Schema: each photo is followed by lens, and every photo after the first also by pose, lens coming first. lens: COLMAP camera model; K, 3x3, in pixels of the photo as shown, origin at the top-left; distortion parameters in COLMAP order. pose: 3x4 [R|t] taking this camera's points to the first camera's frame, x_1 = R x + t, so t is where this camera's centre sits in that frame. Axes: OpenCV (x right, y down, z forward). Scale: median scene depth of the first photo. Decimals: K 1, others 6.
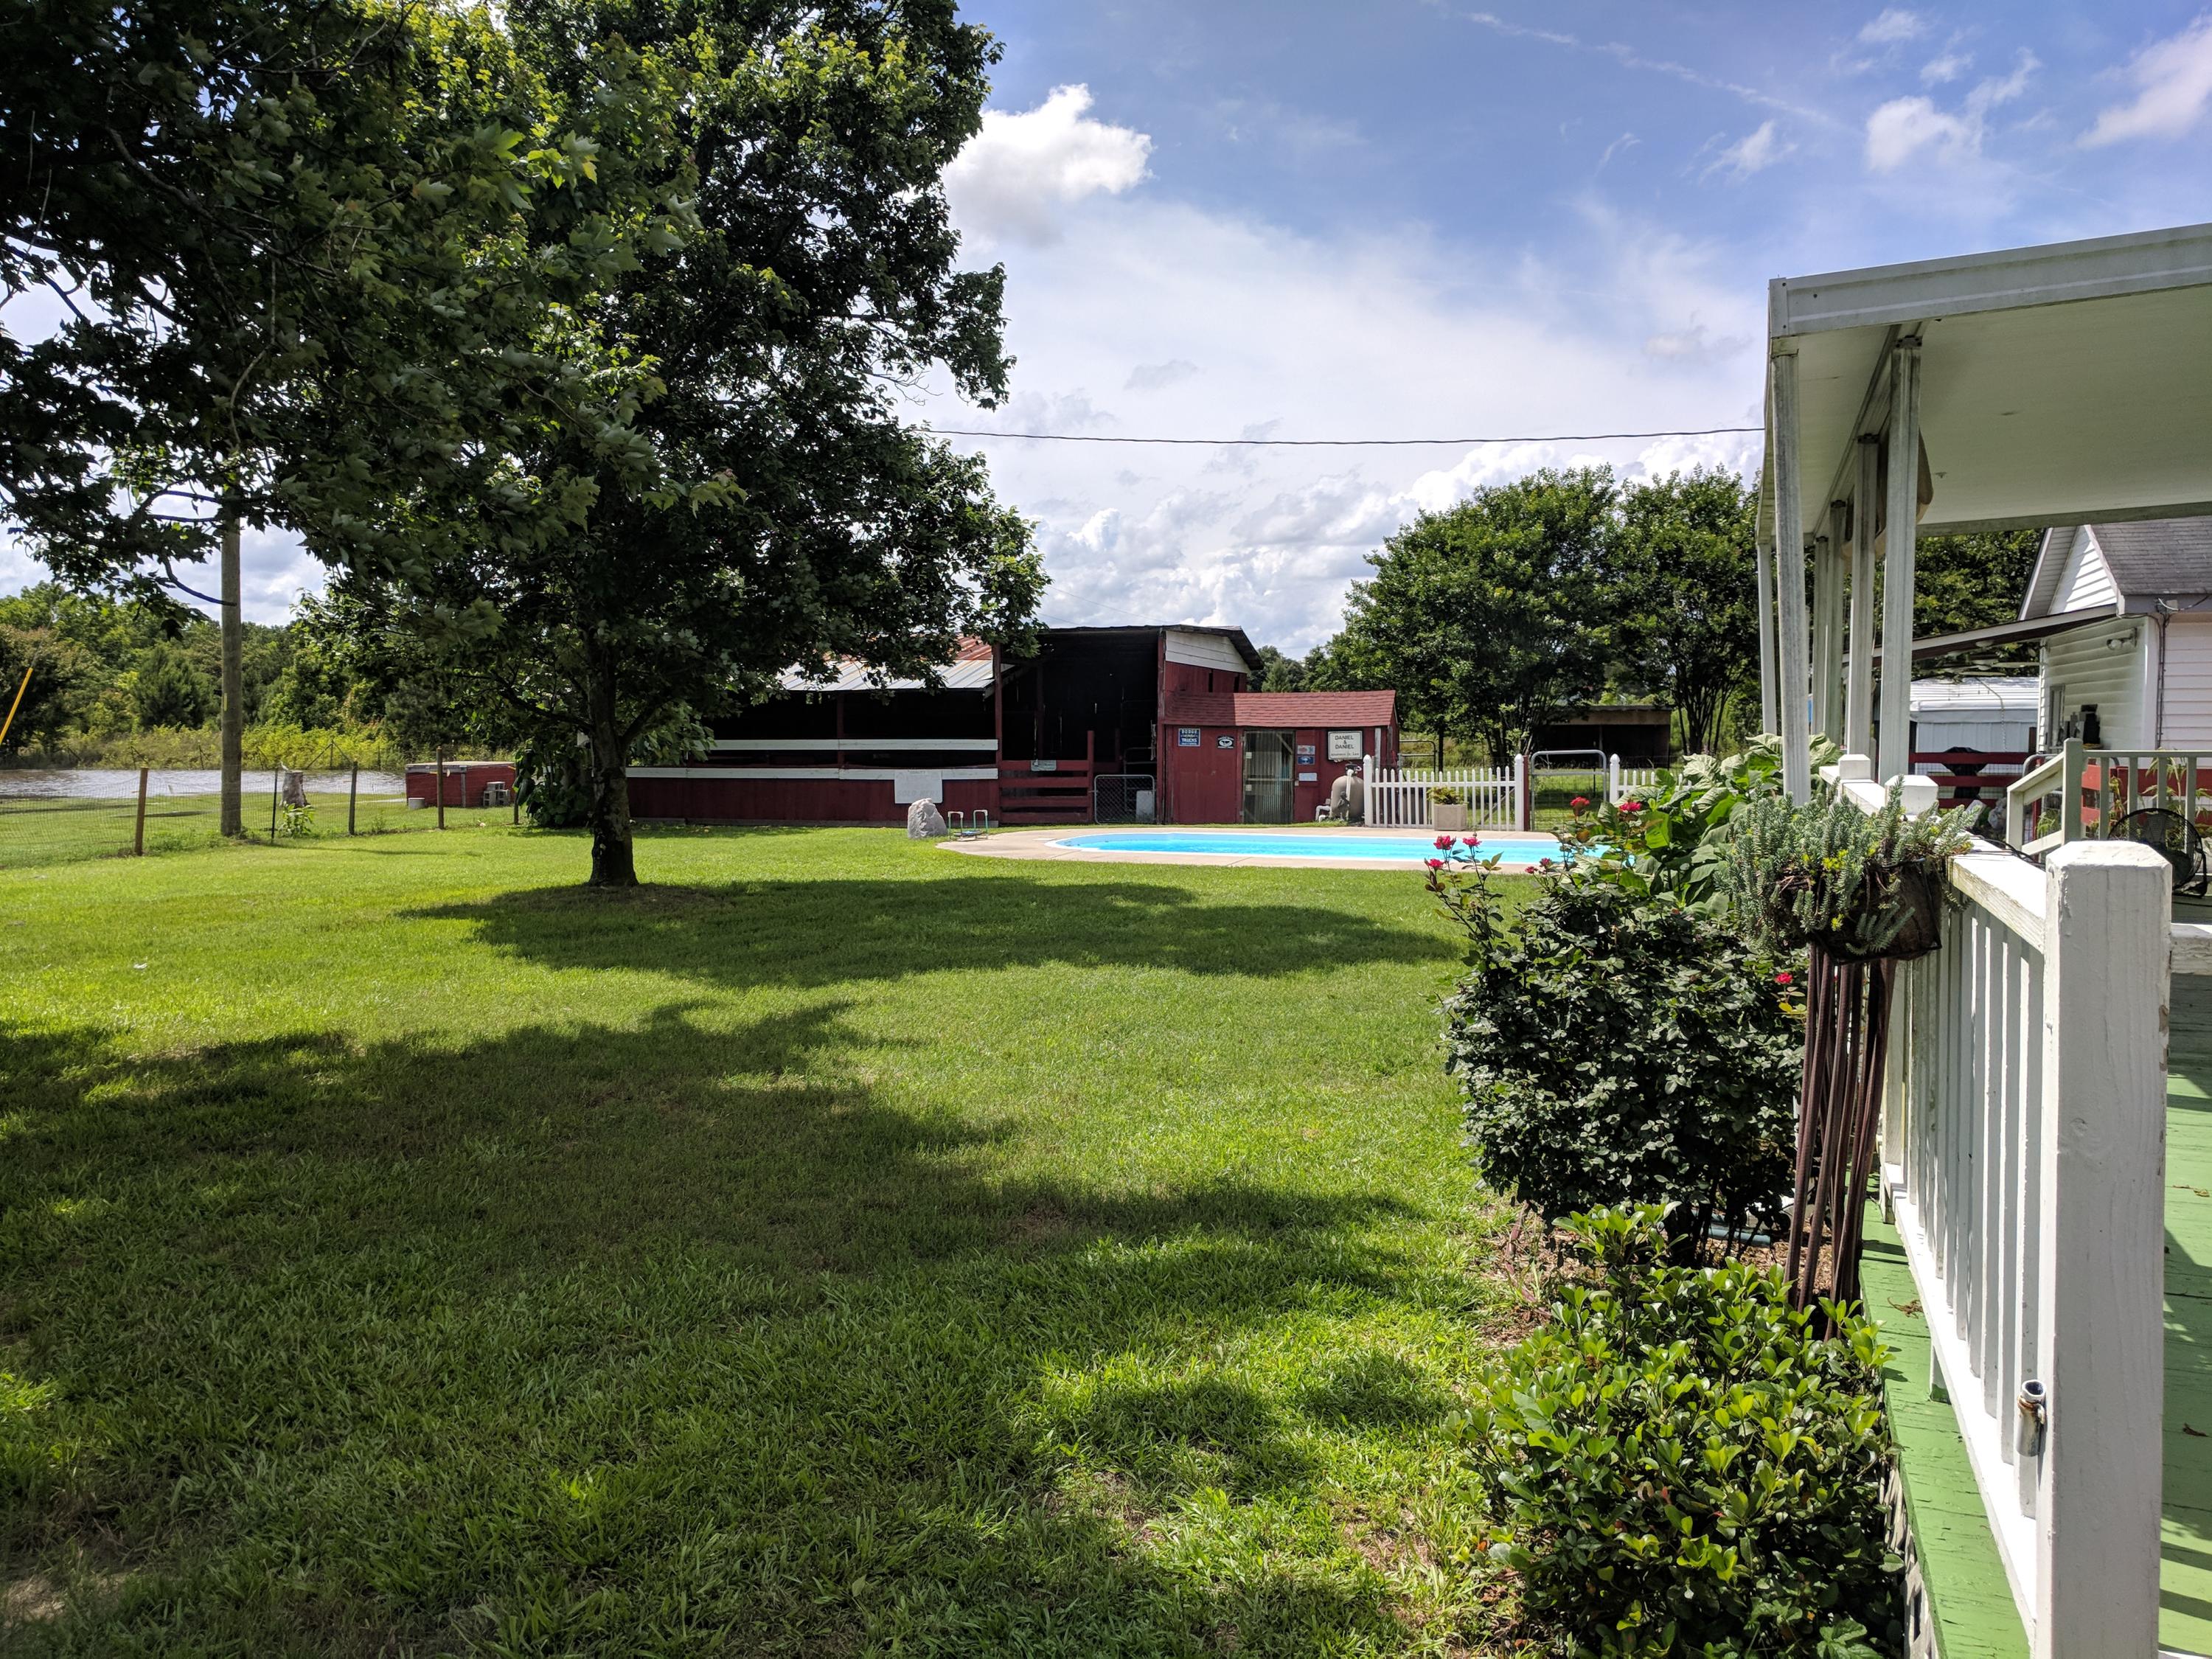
lens RADIAL K [[1669.8, 0, 1098.4], [0, 1669.8, 824.2], [0, 0, 1]] dist [0.006548, 0.019312]
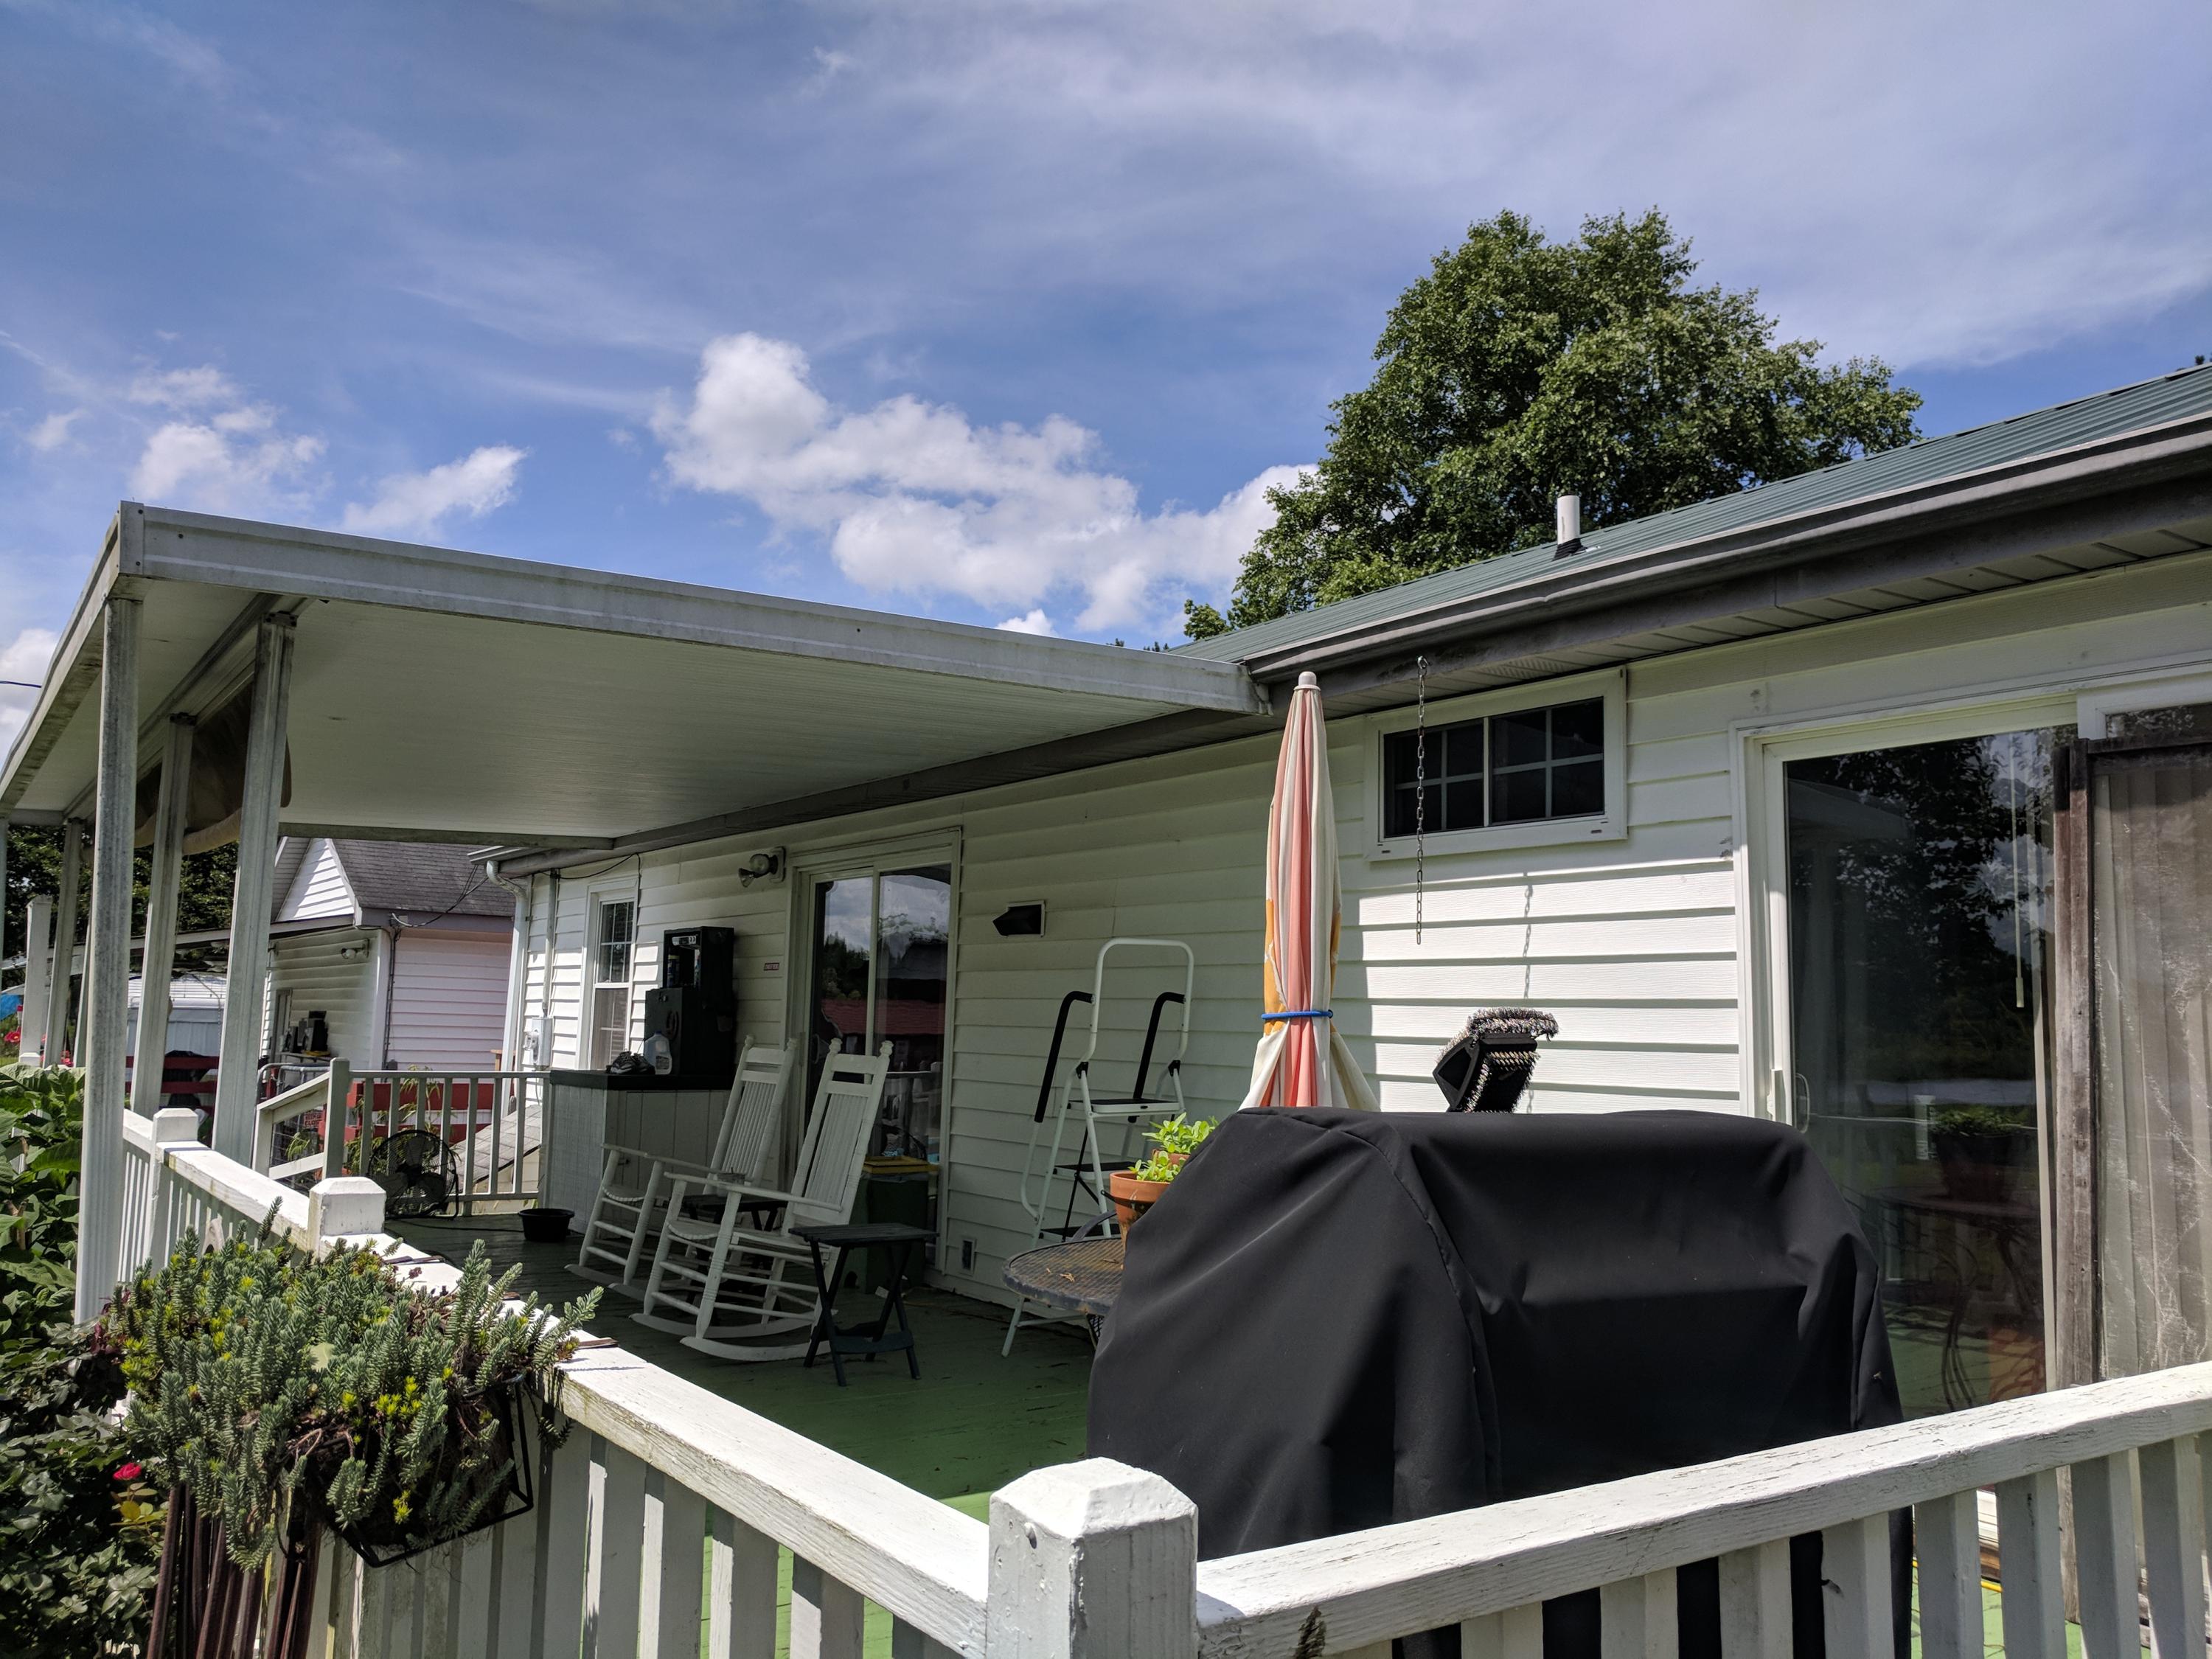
lens RADIAL K [[1669.8, 0, 1087.1], [0, 1669.8, 841.4], [0, 0, 1]] dist [0.006548, 0.019312]
pose [[0.552617, 0.107751, 0.826441, 0.023553], [0.026838, 0.988793, -0.146864, -0.041982], [-0.833003, 0.103340, 0.543531, 0.214535]]
